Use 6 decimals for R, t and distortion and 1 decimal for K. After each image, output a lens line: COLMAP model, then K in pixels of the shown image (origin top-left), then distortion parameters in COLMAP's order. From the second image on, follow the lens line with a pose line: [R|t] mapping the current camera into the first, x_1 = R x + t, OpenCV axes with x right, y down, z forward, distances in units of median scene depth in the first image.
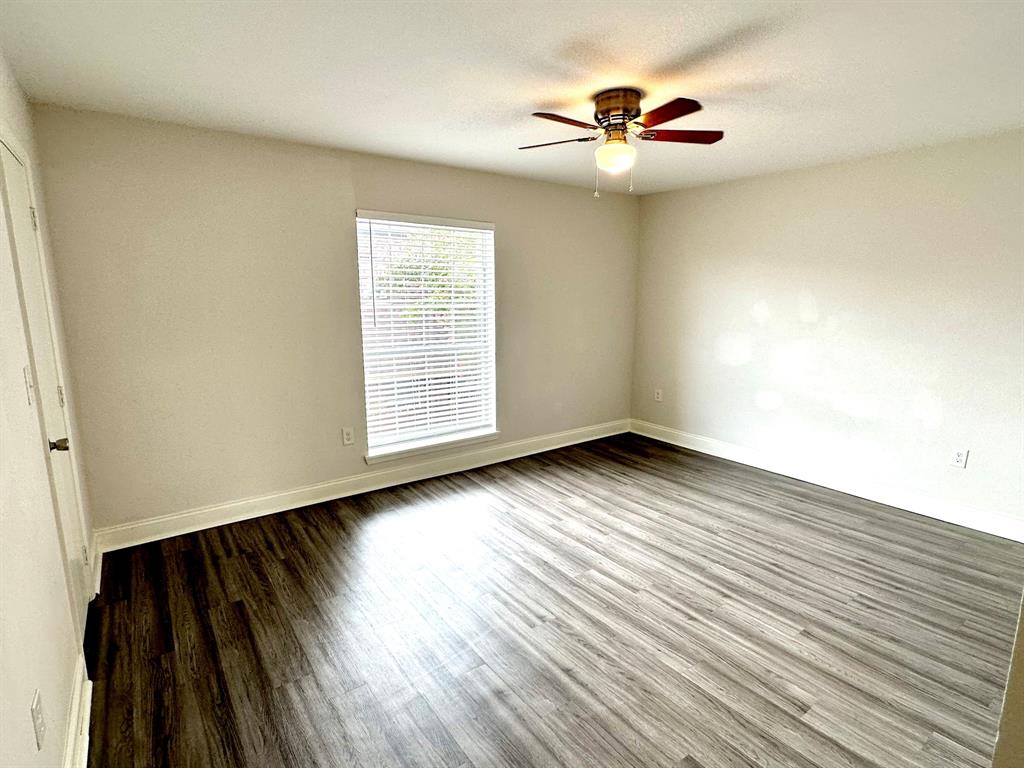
lens RADIAL K [[522.4, 0, 504.2], [0, 522.4, 381.8], [0, 0, 1]] dist [-0.001957, 0.000615]
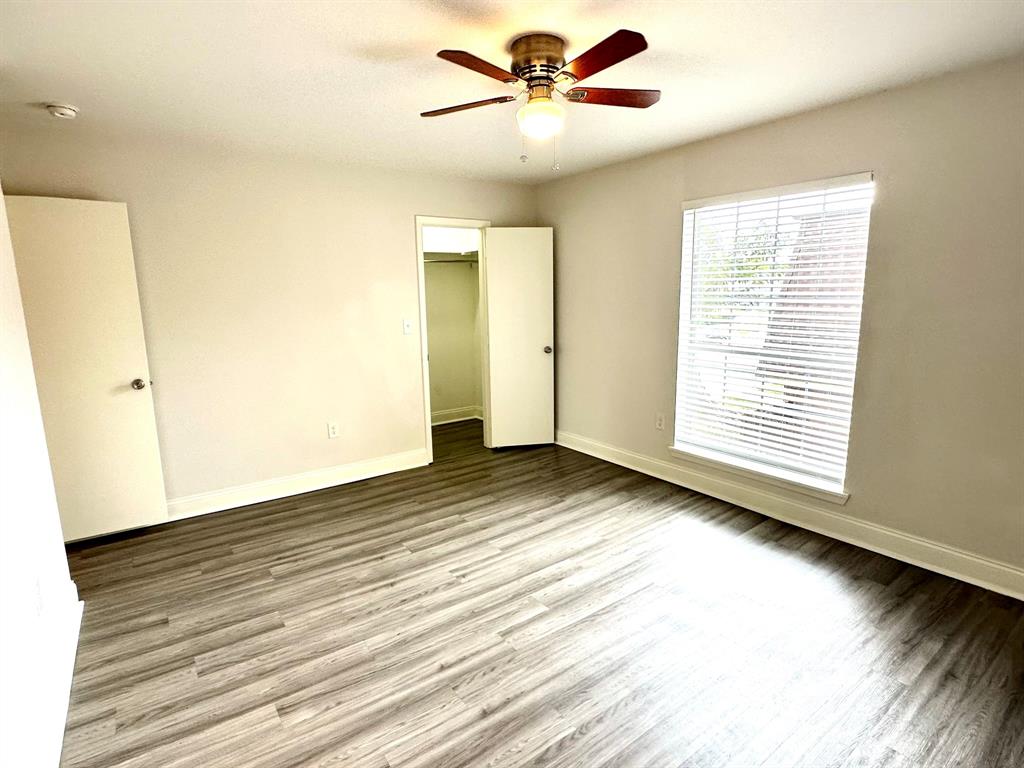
lens RADIAL K [[522.4, 0, 512.2], [0, 522.4, 382.7], [0, 0, 1]] dist [-0.001957, 0.000615]
pose [[0.011375, 0.173347, -0.984795, 0.839525], [-0.153335, 0.973513, 0.169590, -0.122124], [0.988109, 0.149075, 0.037654, 0.757488]]
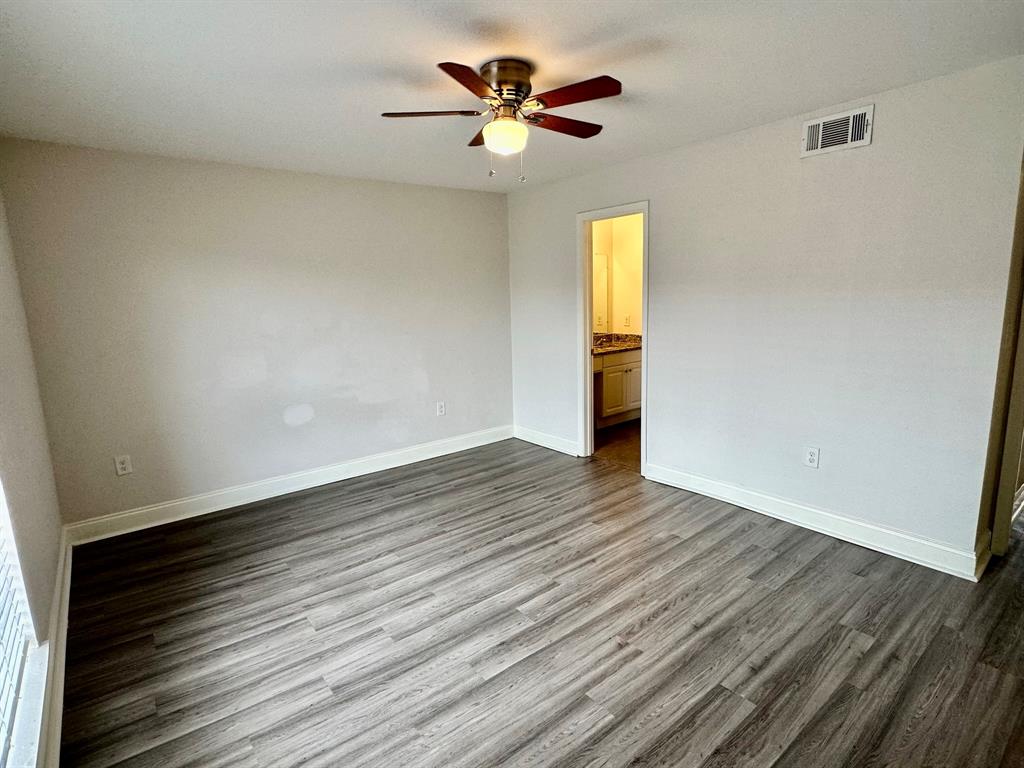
lens RADIAL K [[522.4, 0, 506.9], [0, 522.4, 385.0], [0, 0, 1]] dist [-0.001957, 0.000615]
pose [[-0.044131, -0.172628, 0.983998, -0.556223], [0.204959, 0.962442, 0.178039, -0.141793], [-0.977775, 0.209536, -0.007092, 0.836981]]
